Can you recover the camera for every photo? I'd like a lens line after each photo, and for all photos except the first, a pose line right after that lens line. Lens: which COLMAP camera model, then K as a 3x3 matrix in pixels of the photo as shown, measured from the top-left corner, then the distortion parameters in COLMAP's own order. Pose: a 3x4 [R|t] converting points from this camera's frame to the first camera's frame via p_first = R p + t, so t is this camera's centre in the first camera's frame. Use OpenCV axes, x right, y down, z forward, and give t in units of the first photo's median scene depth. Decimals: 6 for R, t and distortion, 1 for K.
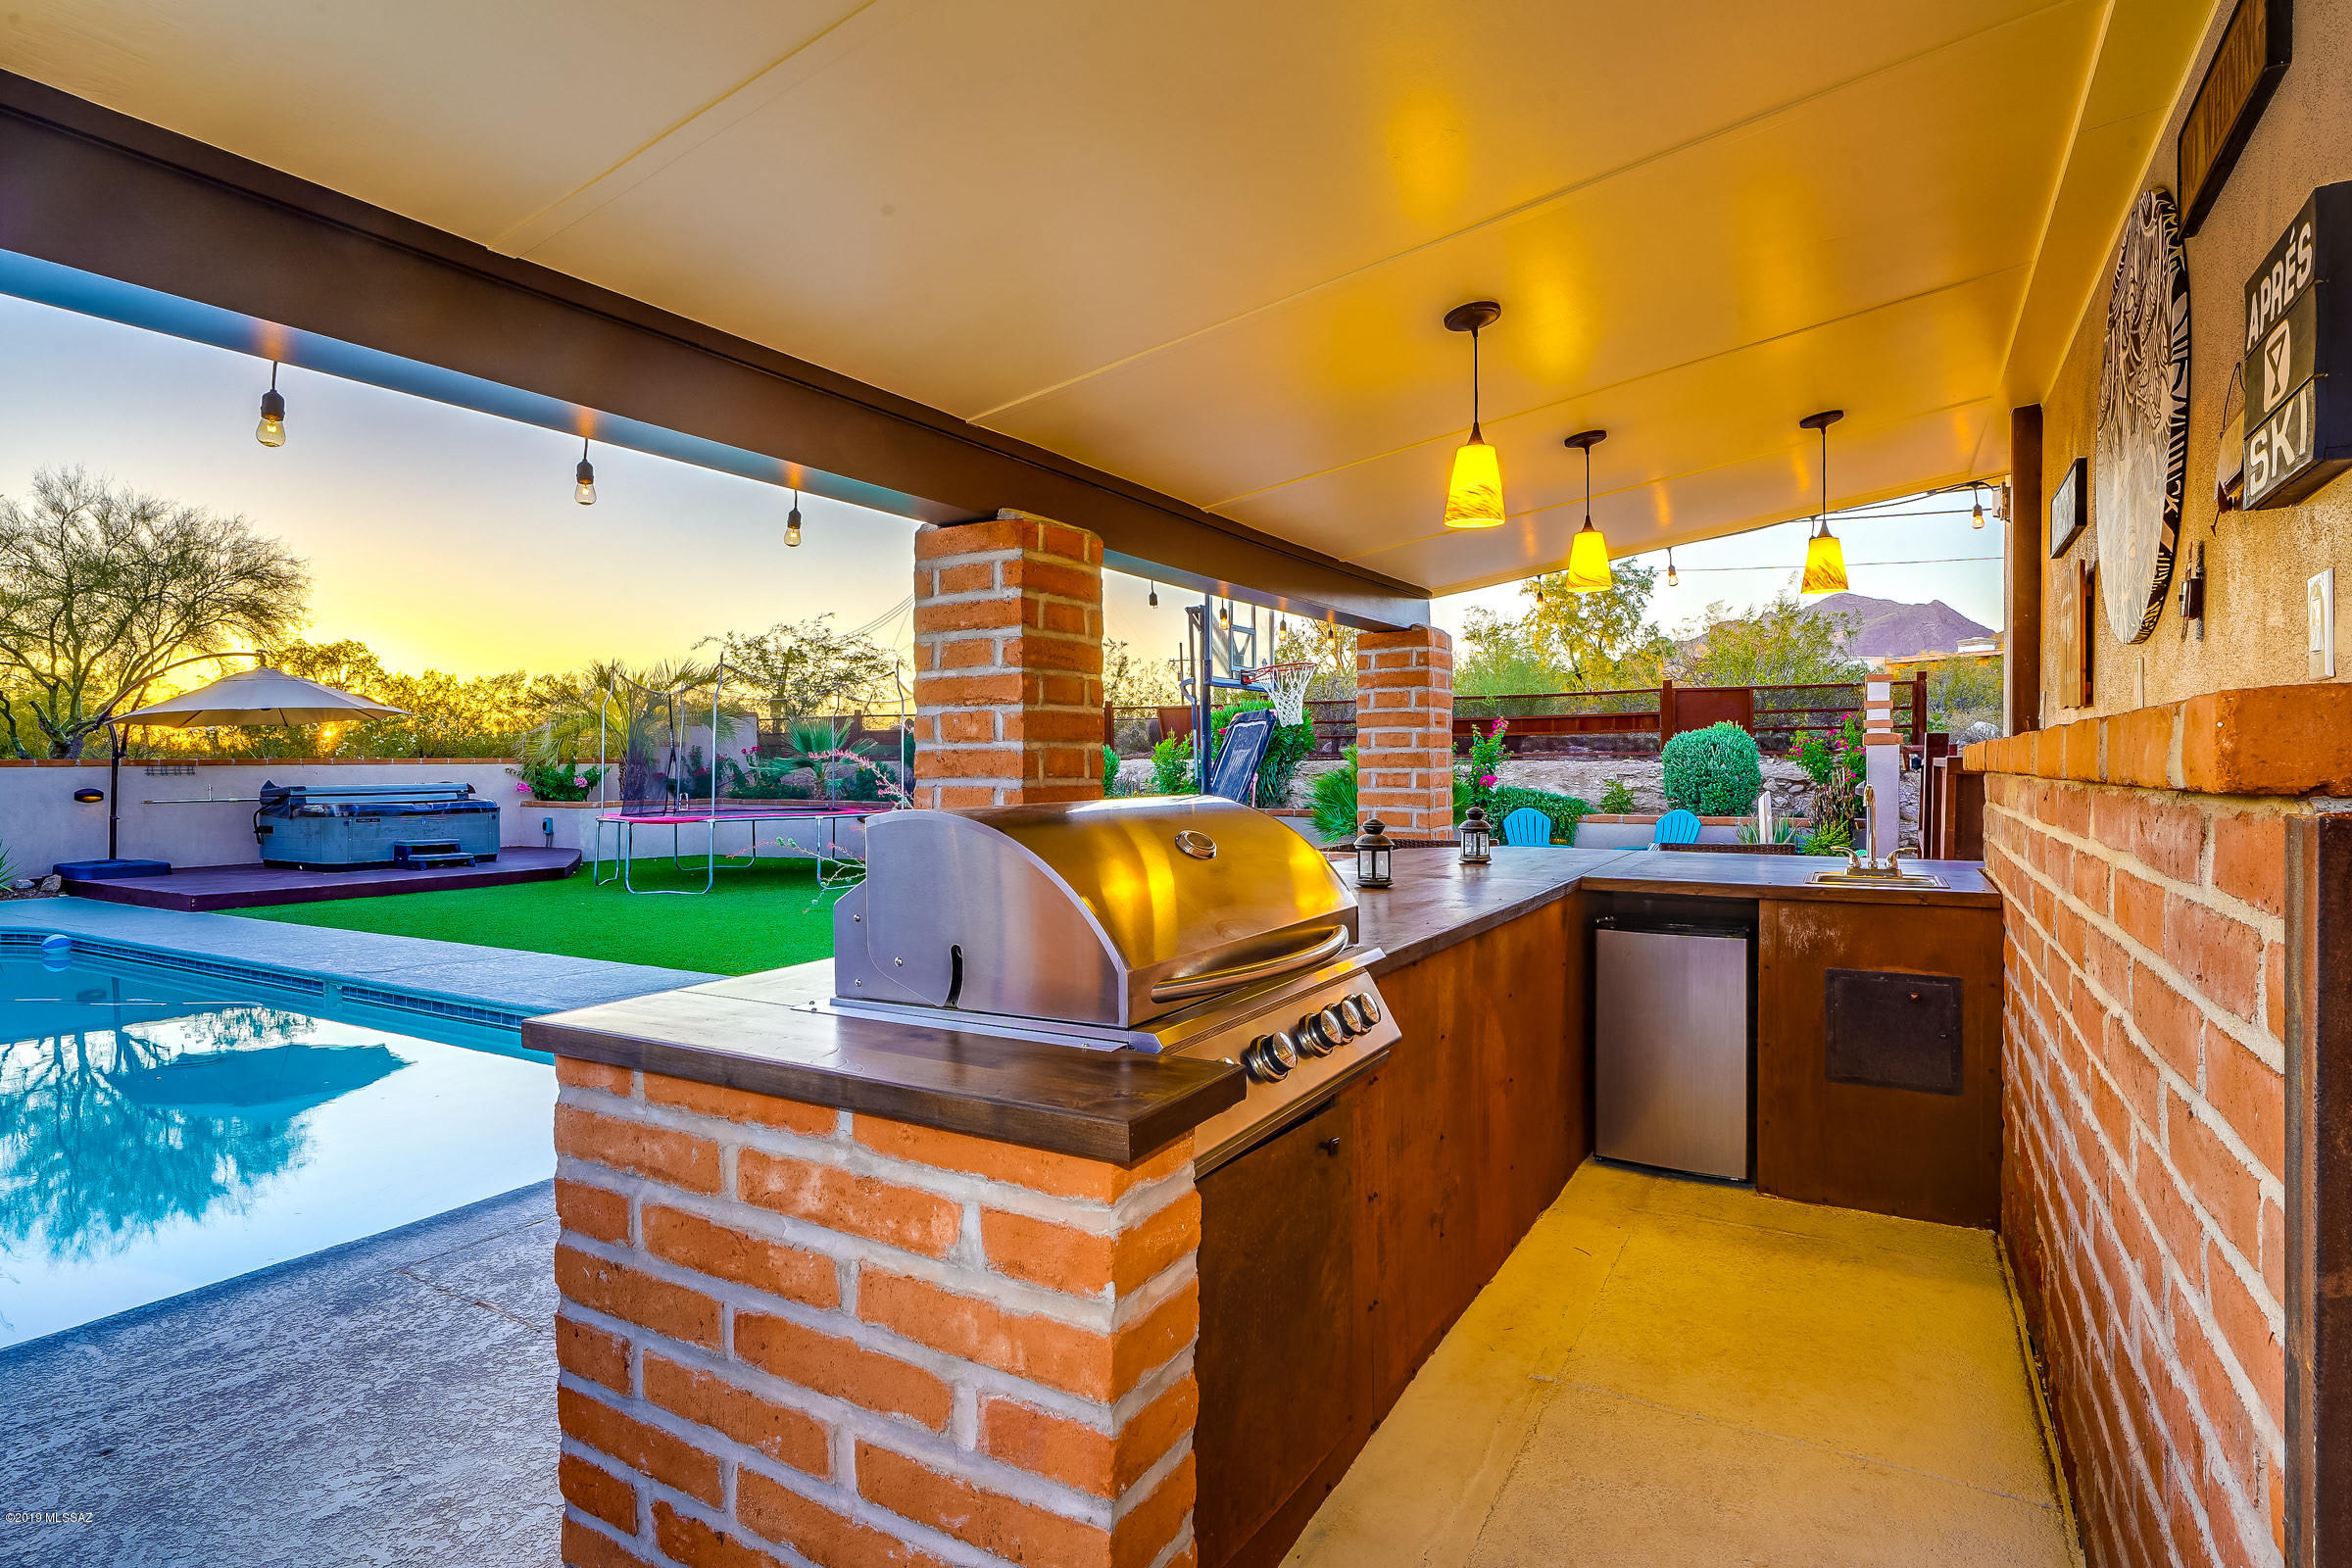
lens RADIAL K [[1186.2, 0, 1187.3], [0, 1186.2, 787.5], [0, 0, 1]] dist [0.025564, 0.000624]
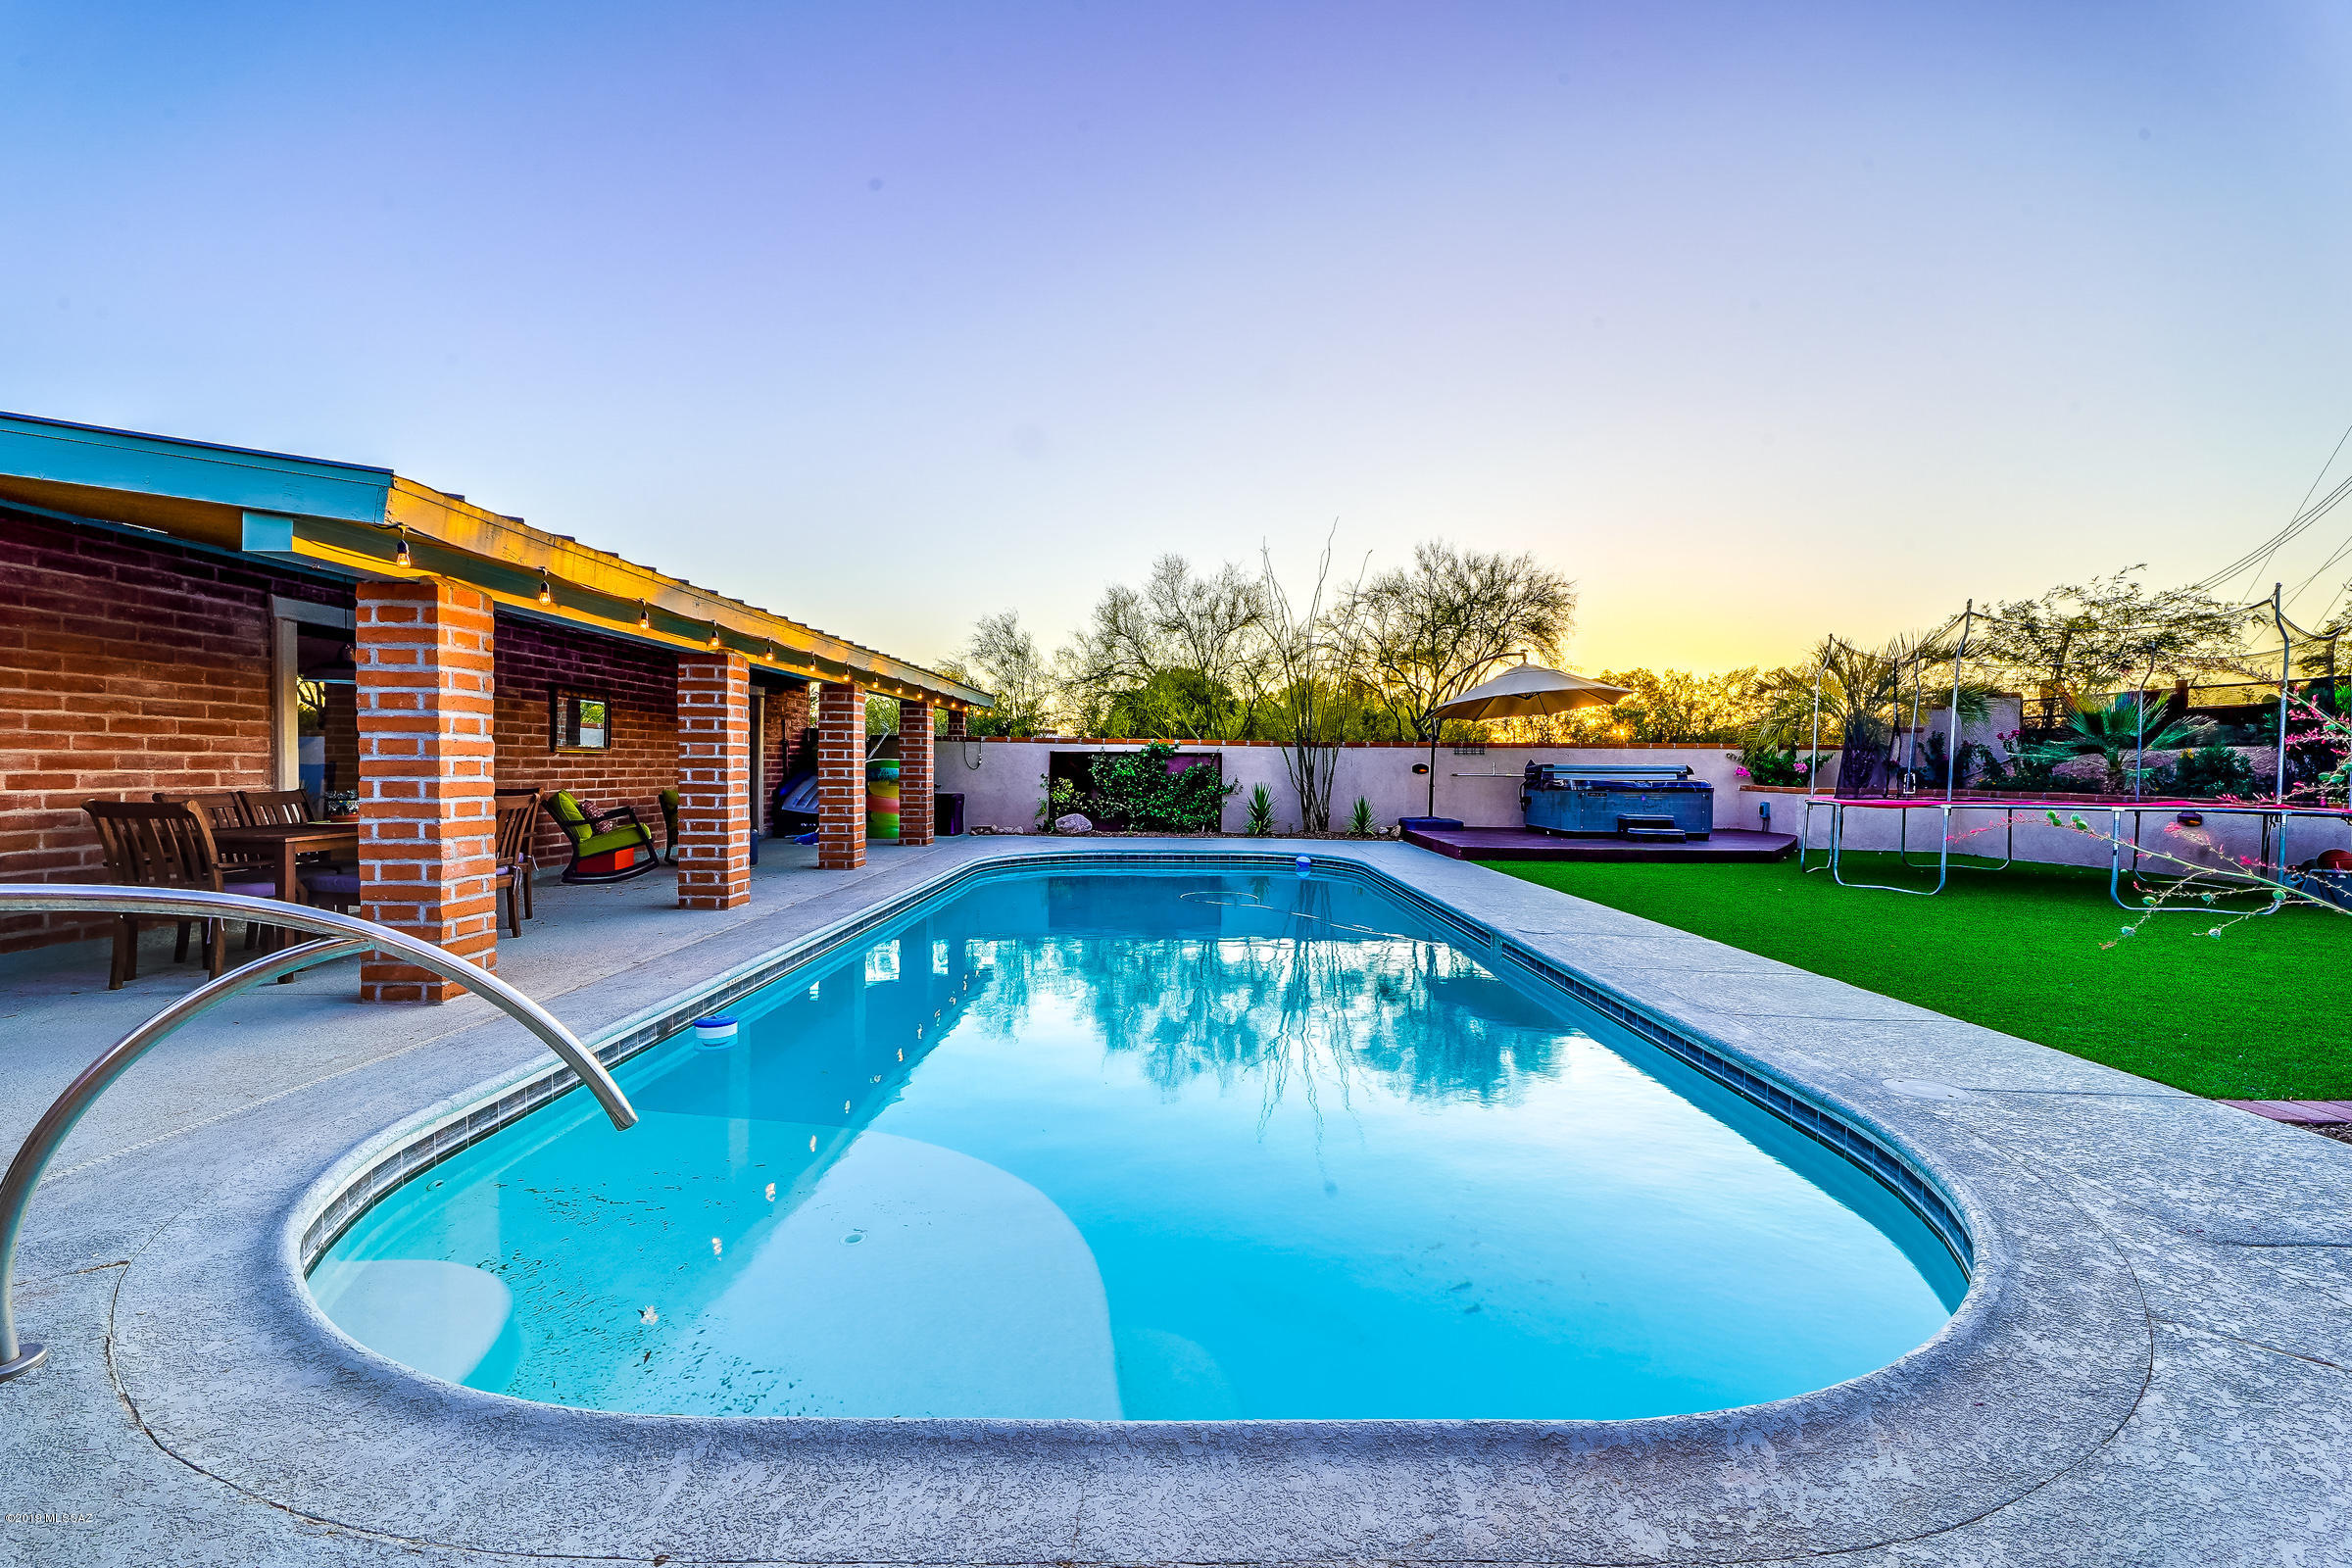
lens RADIAL K [[1007.8, 0, 1177.6], [0, 1007.8, 796.2], [0, 0, 1]] dist [0.000012, -0.000171]
pose [[0.503060, 0.032556, -0.863638, -0.048843], [-0.024933, 0.999421, 0.023151, 0.012689], [0.863892, 0.009887, 0.503581, 0.141466]]
